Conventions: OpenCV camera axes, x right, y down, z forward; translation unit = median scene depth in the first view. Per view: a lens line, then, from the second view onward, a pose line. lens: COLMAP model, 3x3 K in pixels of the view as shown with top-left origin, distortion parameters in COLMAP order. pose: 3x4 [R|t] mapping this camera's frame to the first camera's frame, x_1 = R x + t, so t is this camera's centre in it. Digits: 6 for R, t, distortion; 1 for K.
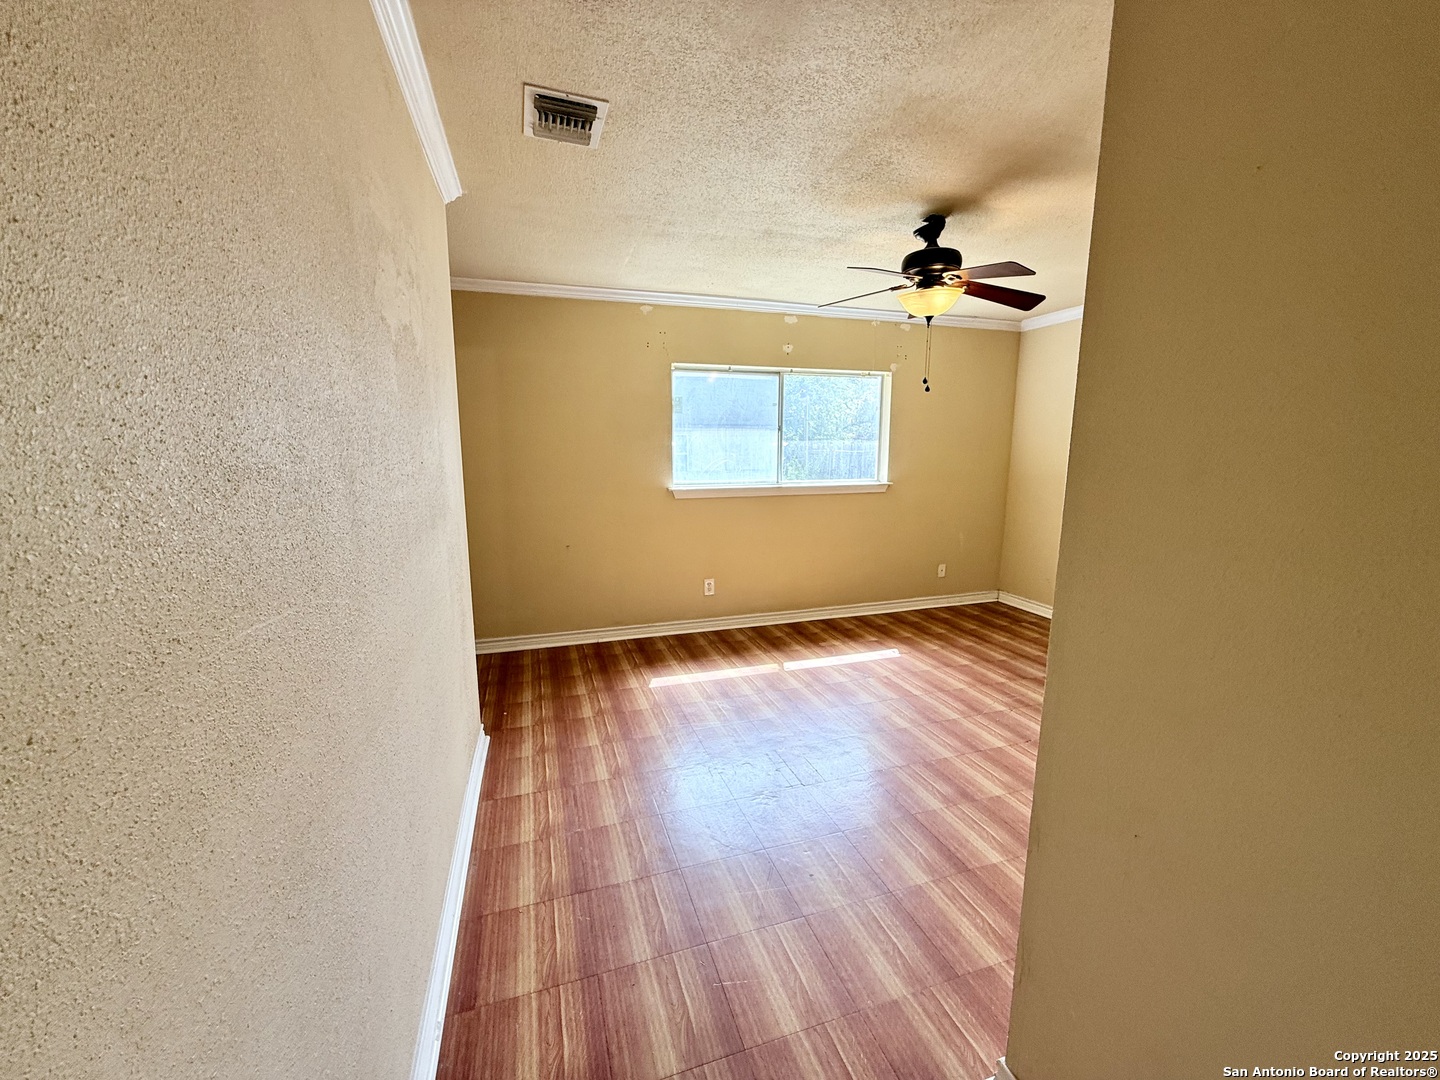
lens RADIAL K [[574.0, 0, 716.4], [0, 574.0, 539.1], [0, 0, 1]] dist [-0.000891, 0.000386]
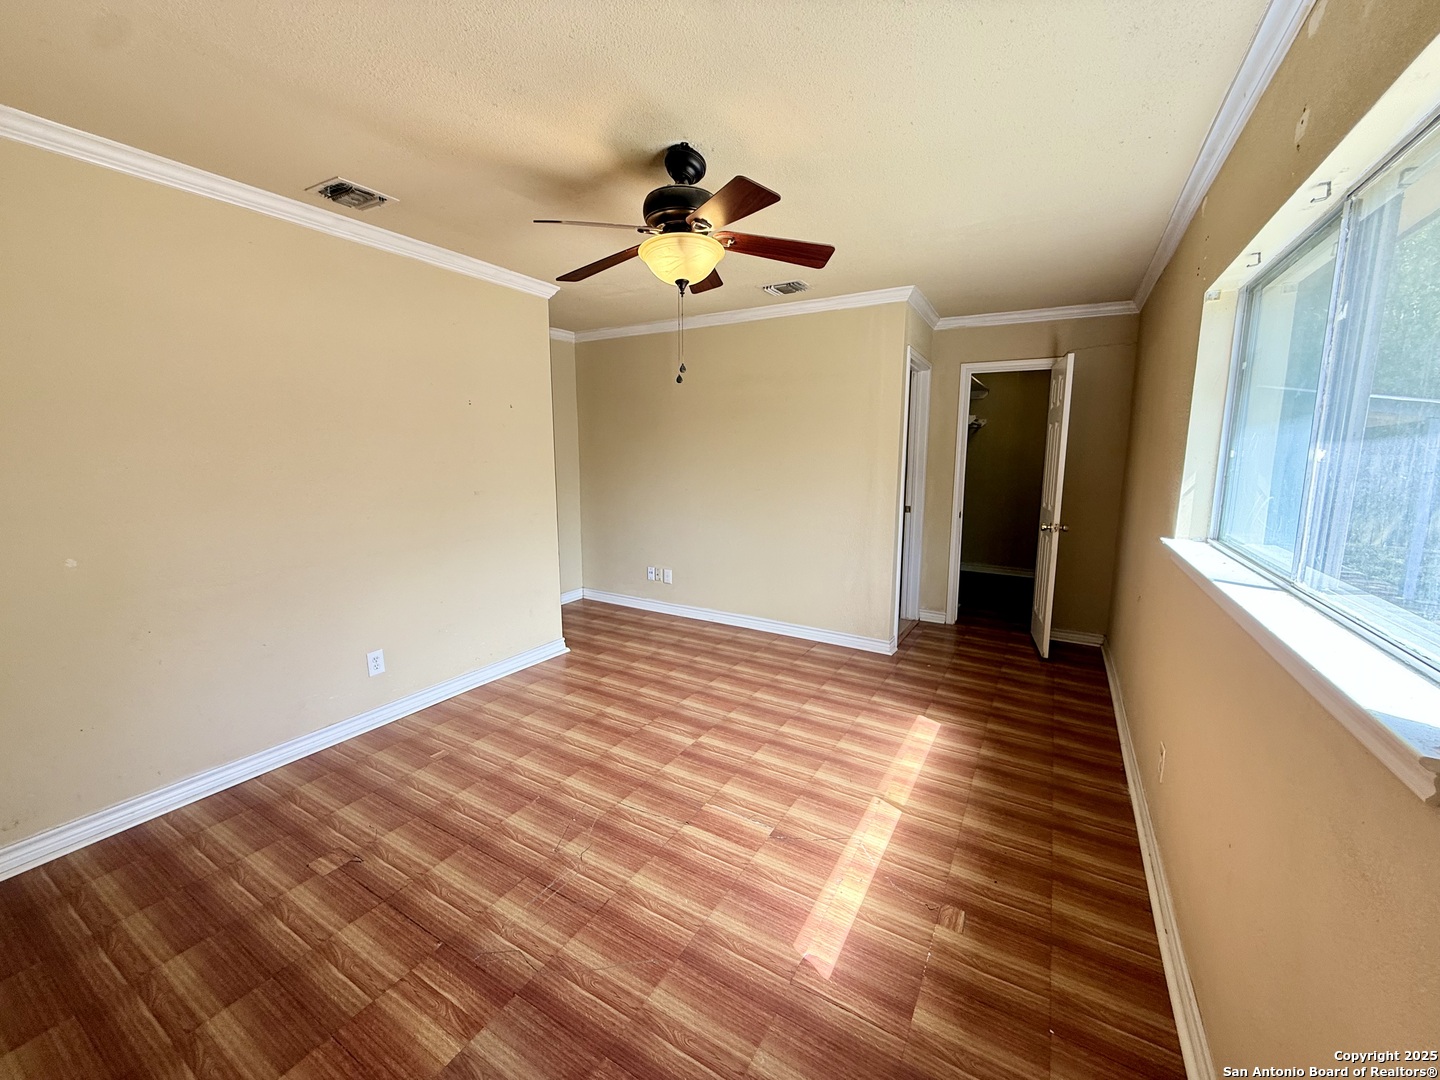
lens RADIAL K [[574.0, 0, 716.4], [0, 574.0, 539.1], [0, 0, 1]] dist [-0.000891, 0.000386]
pose [[-0.747247, 0.097589, -0.657342, 0.701809], [-0.111721, 0.956632, 0.269022, -0.224287], [0.655088, 0.274465, -0.703938, 1.343780]]
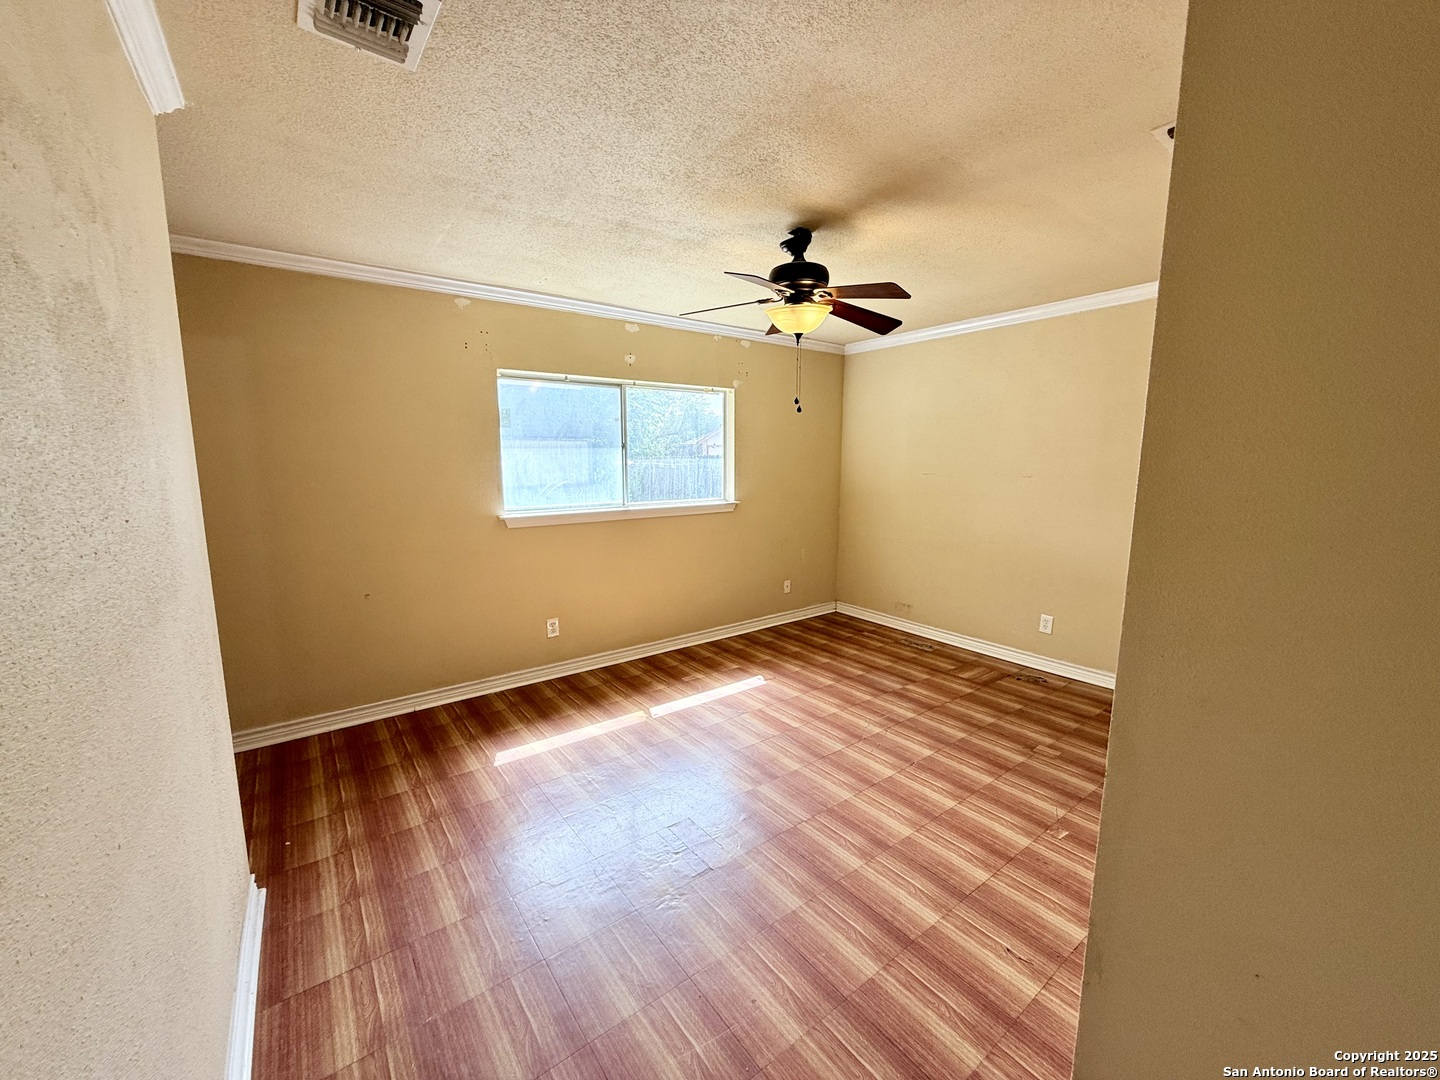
lens RADIAL K [[574.0, 0, 716.4], [0, 574.0, 539.1], [0, 0, 1]] dist [-0.000891, 0.000386]
pose [[0.946678, -0.046089, 0.318869, -0.063406], [0.051959, 0.998600, -0.009922, -0.037111], [-0.317965, 0.025961, 0.947747, 0.122802]]
